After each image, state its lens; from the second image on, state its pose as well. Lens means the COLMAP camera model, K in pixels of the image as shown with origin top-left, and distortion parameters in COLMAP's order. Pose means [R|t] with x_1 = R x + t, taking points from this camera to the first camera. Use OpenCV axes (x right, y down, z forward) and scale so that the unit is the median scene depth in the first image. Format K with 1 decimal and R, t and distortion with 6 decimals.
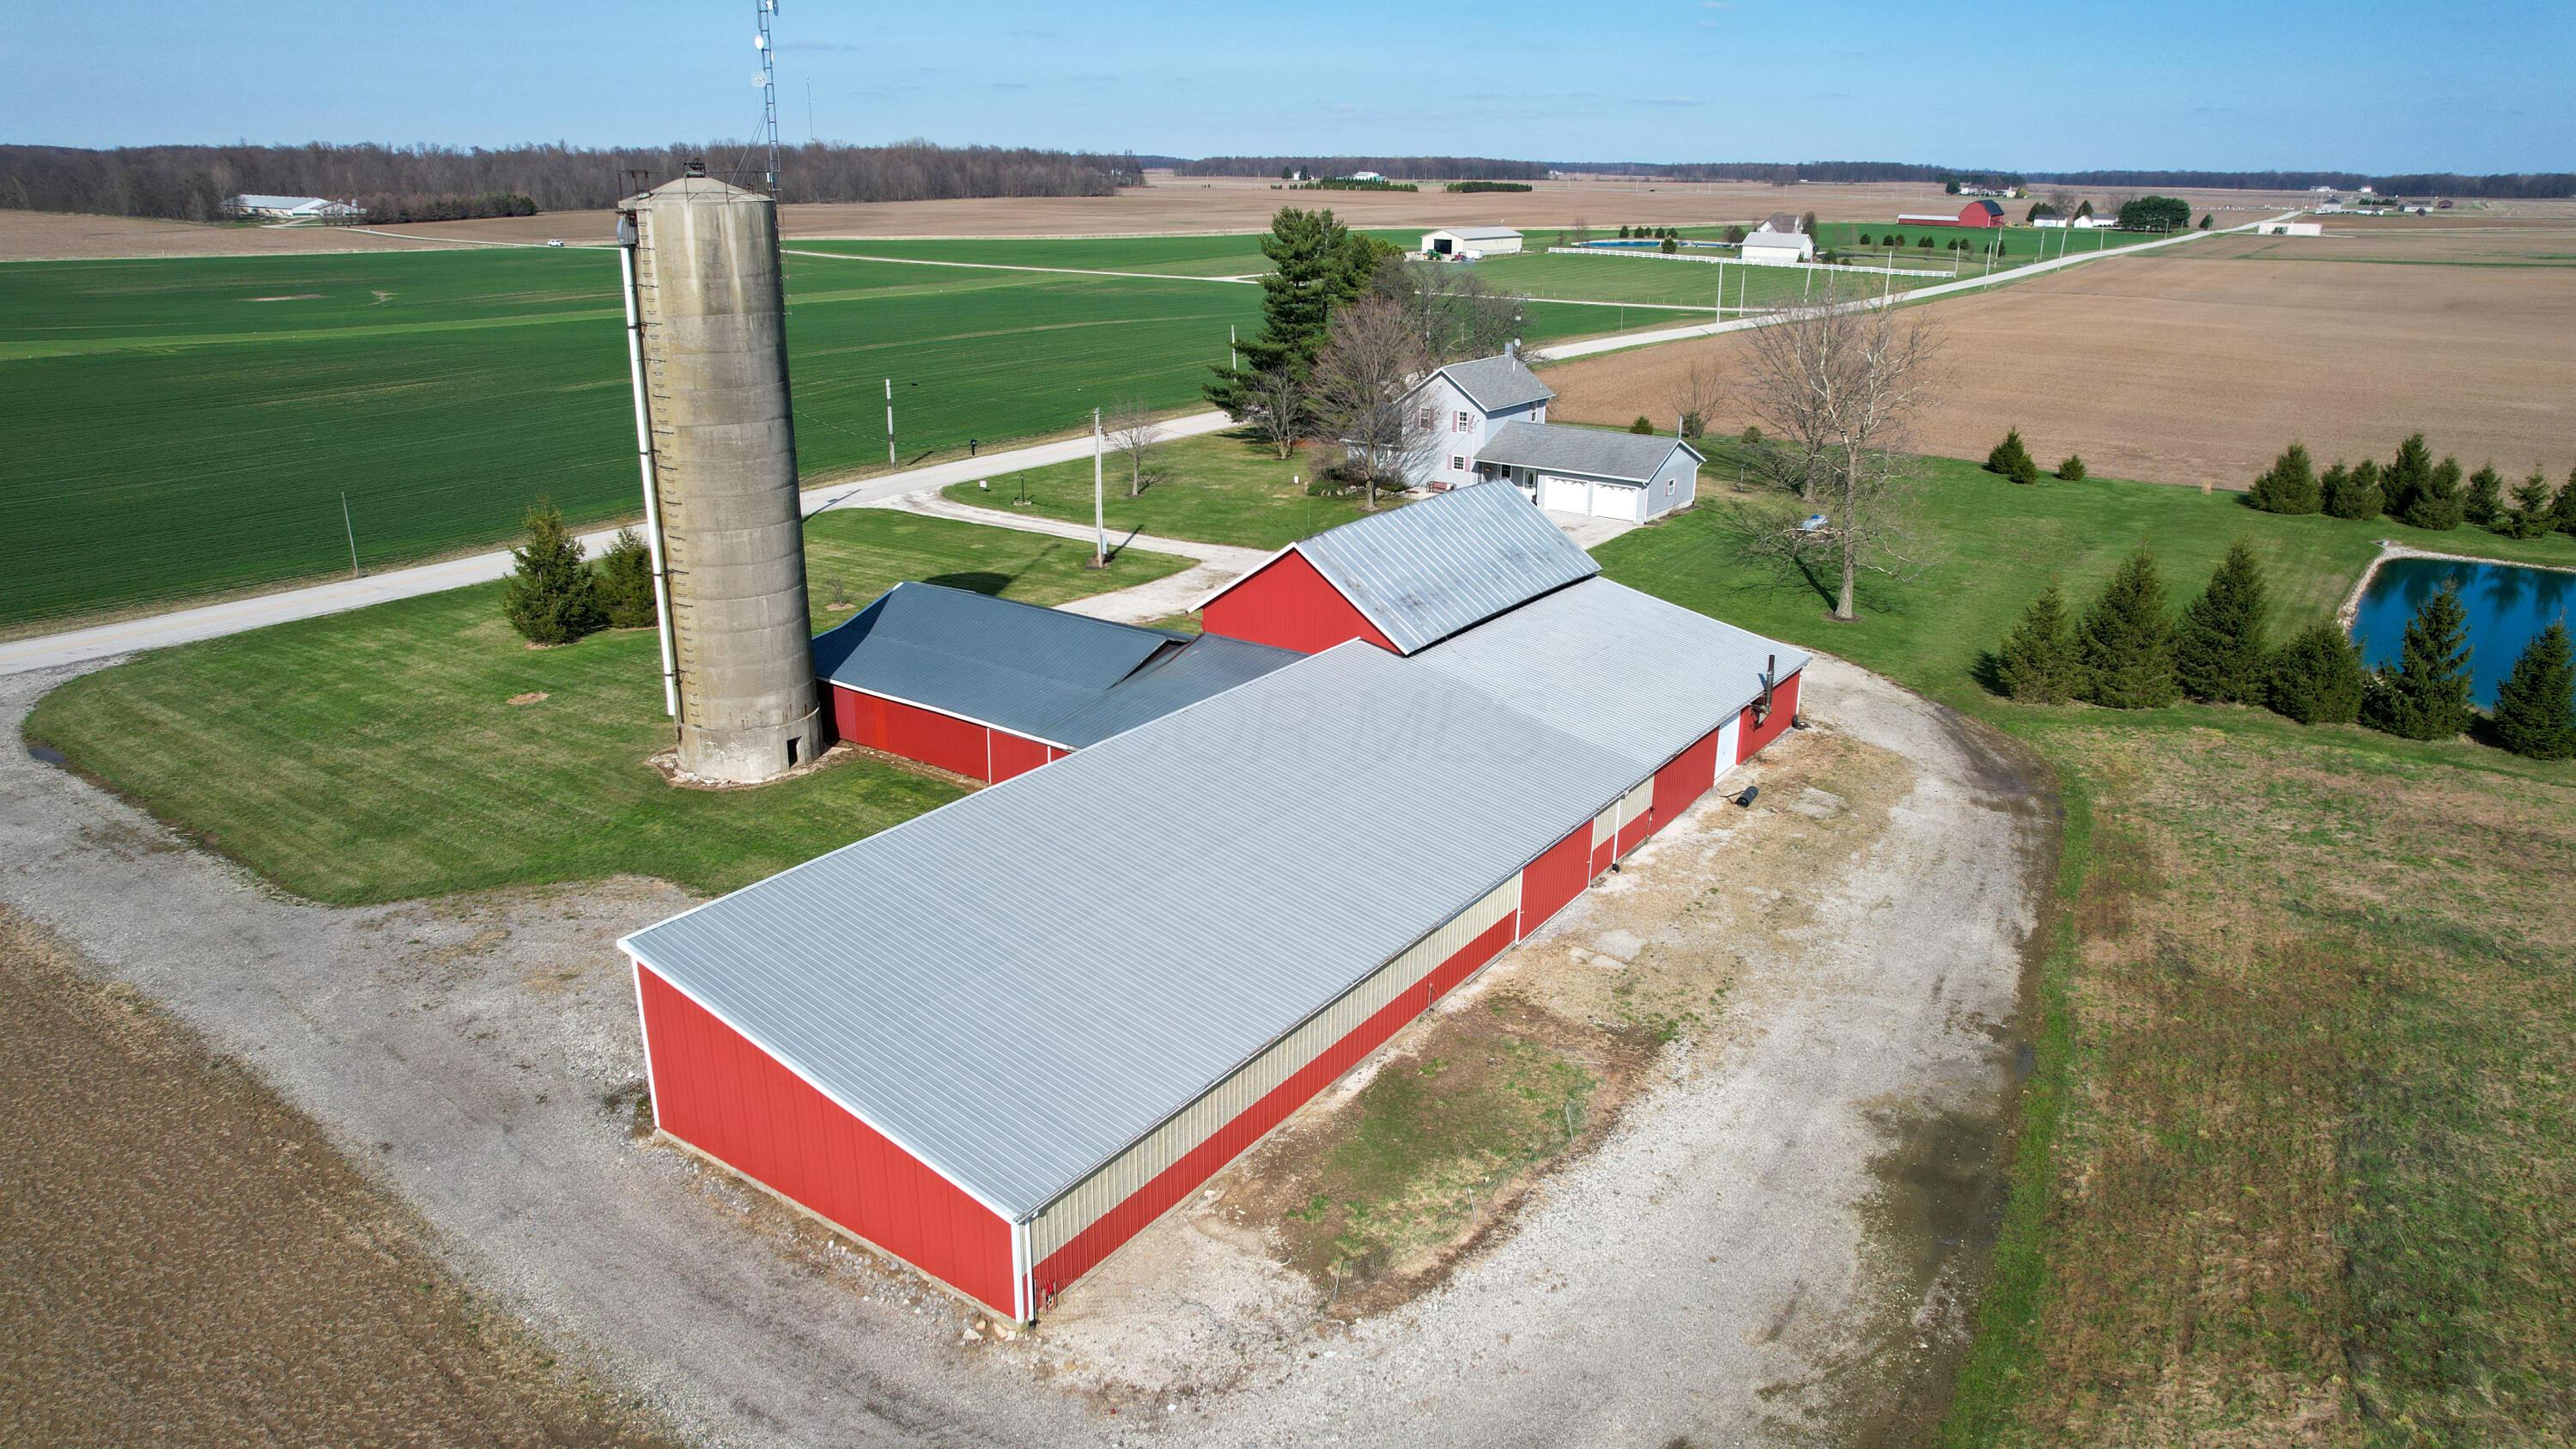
lens RADIAL K [[1642.3, 0, 1294.6], [0, 1642.3, 725.1], [0, 0, 1]] dist [-0.064660, 0.053692]
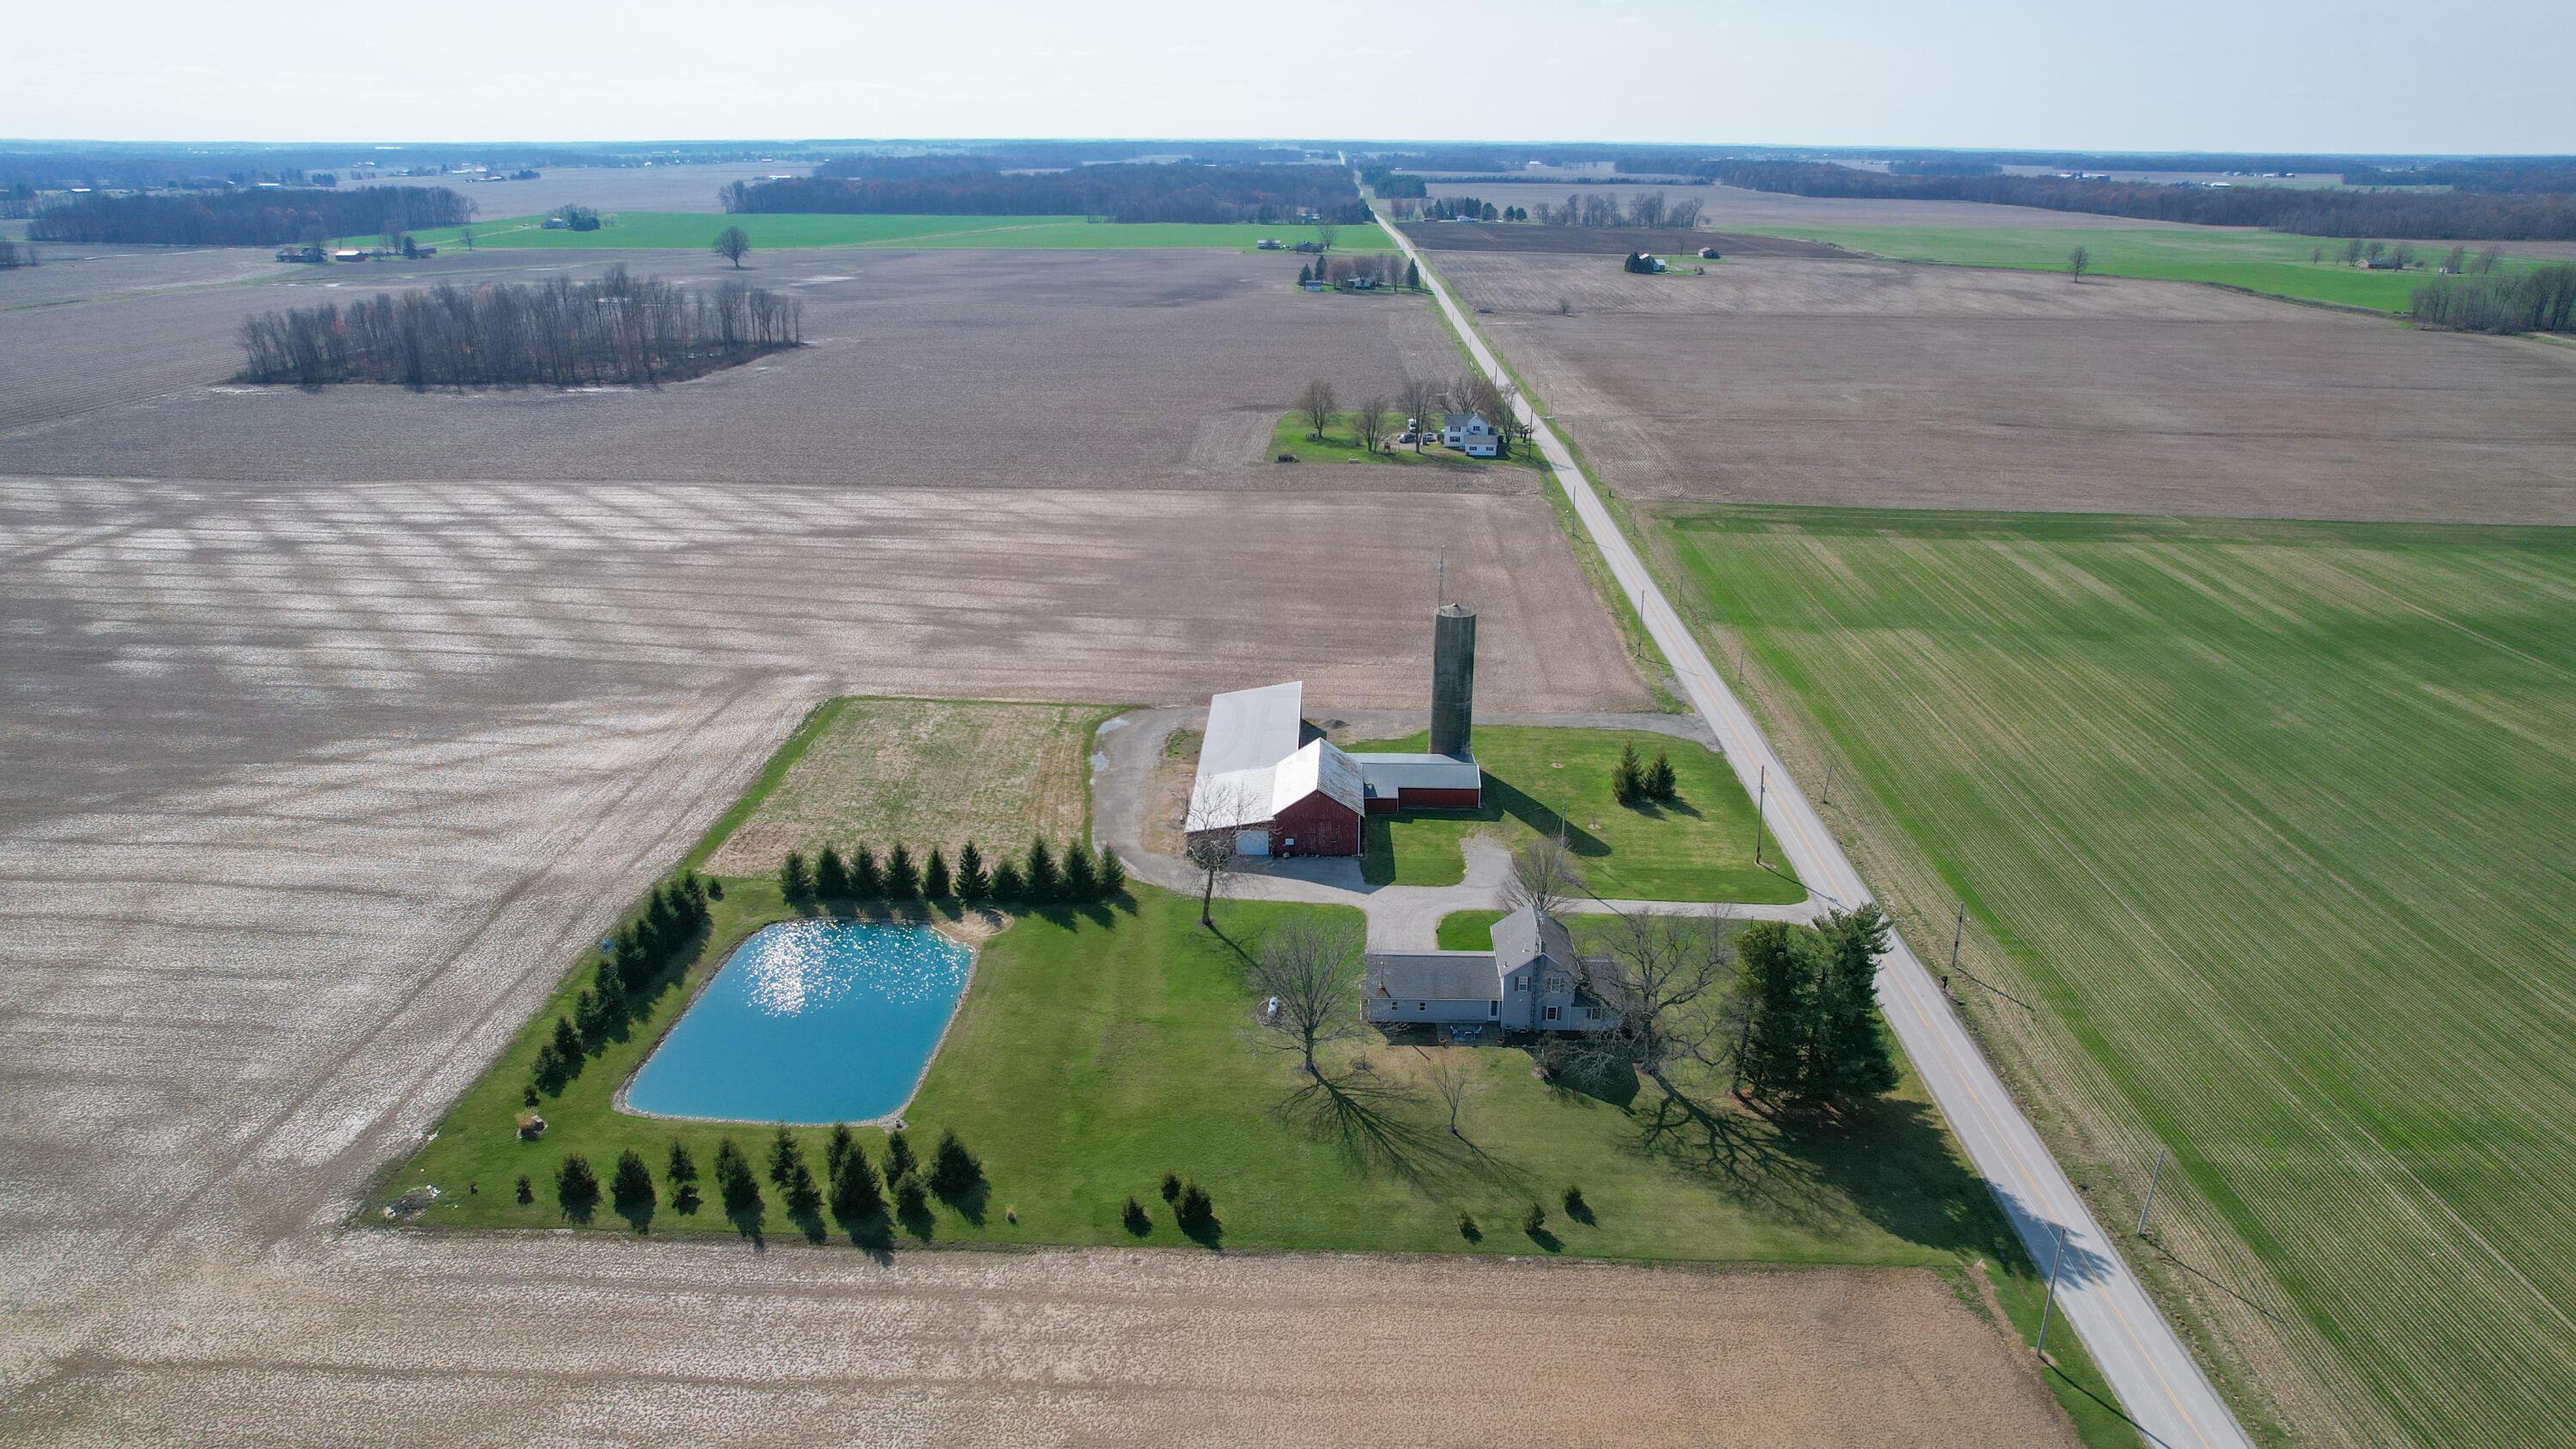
lens RADIAL K [[1642.3, 0, 1287.8], [0, 1642.3, 729.8], [0, 0, 1]] dist [-0.064660, 0.053692]
pose [[-0.834860, 0.174519, -0.522065, 1.549204], [-0.195361, 0.792735, 0.577413, -1.763180], [0.514628, 0.584050, -0.627729, 2.673185]]
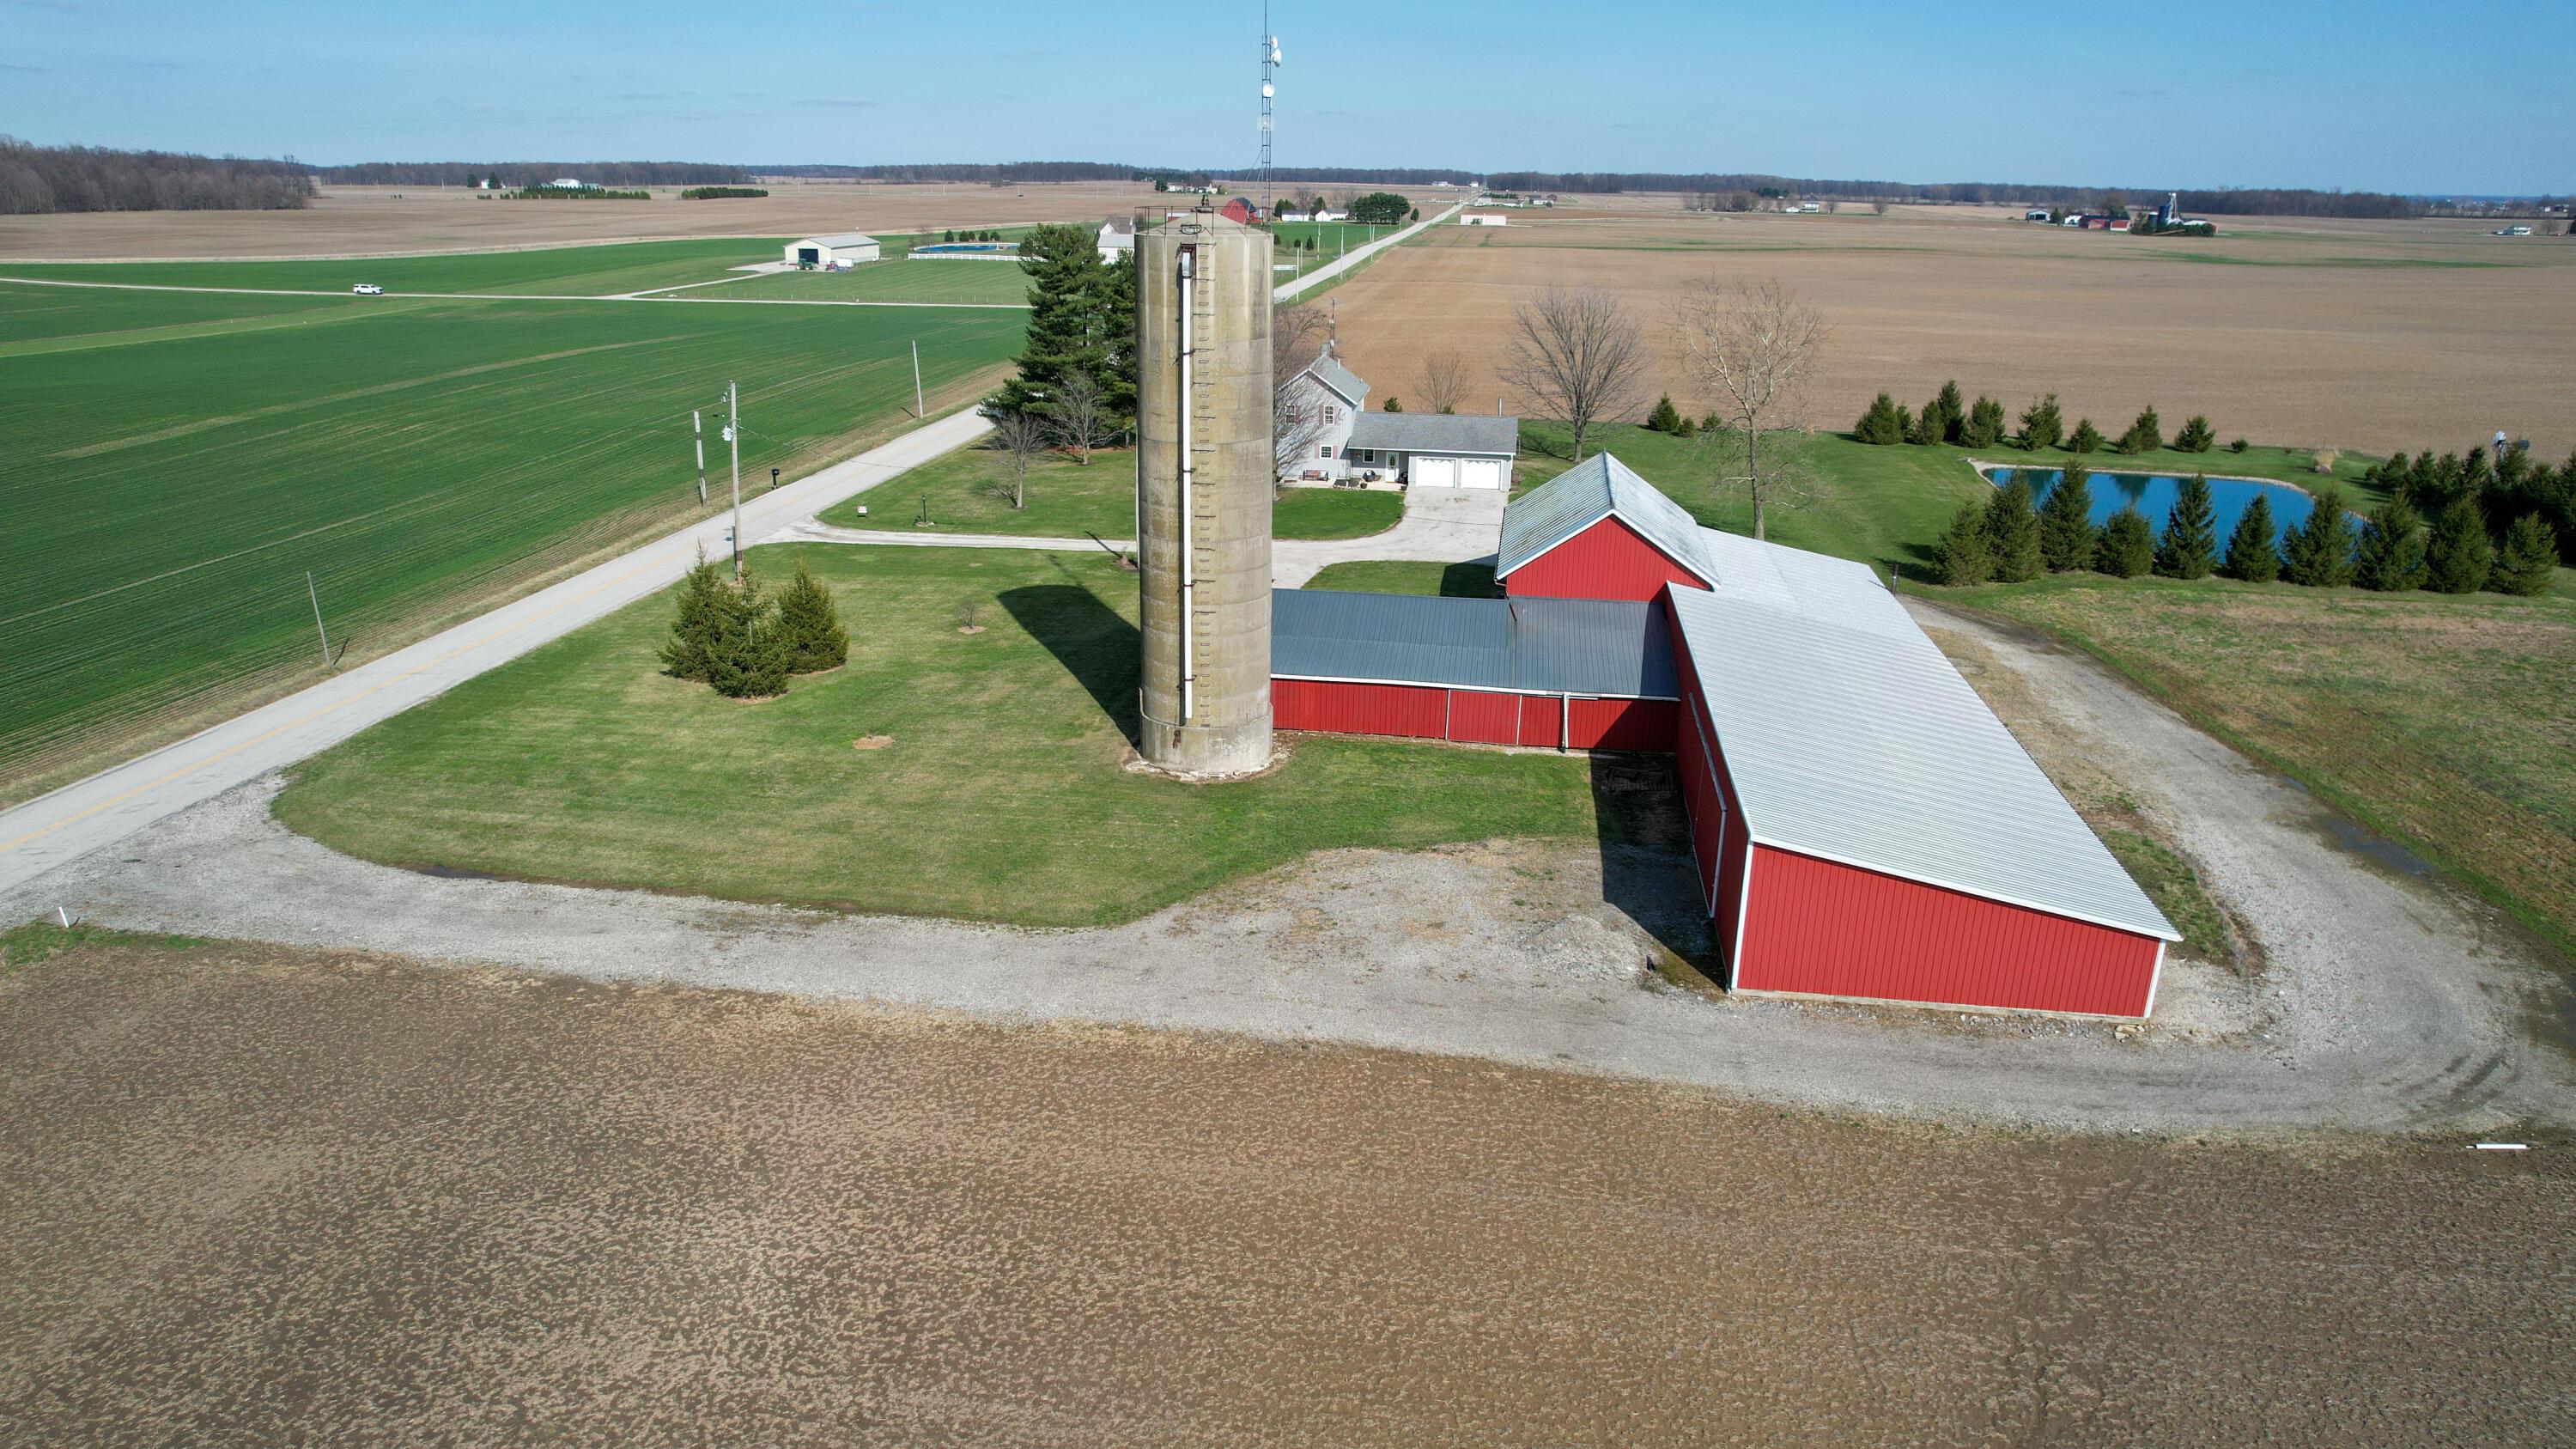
lens RADIAL K [[1642.3, 0, 1291.2], [0, 1642.3, 725.2], [0, 0, 1]] dist [-0.064660, 0.053692]
pose [[0.892637, -0.142151, 0.427777, -0.684387], [0.142390, 0.989305, 0.031624, -0.022585], [-0.427697, 0.032682, 0.903331, 0.005866]]
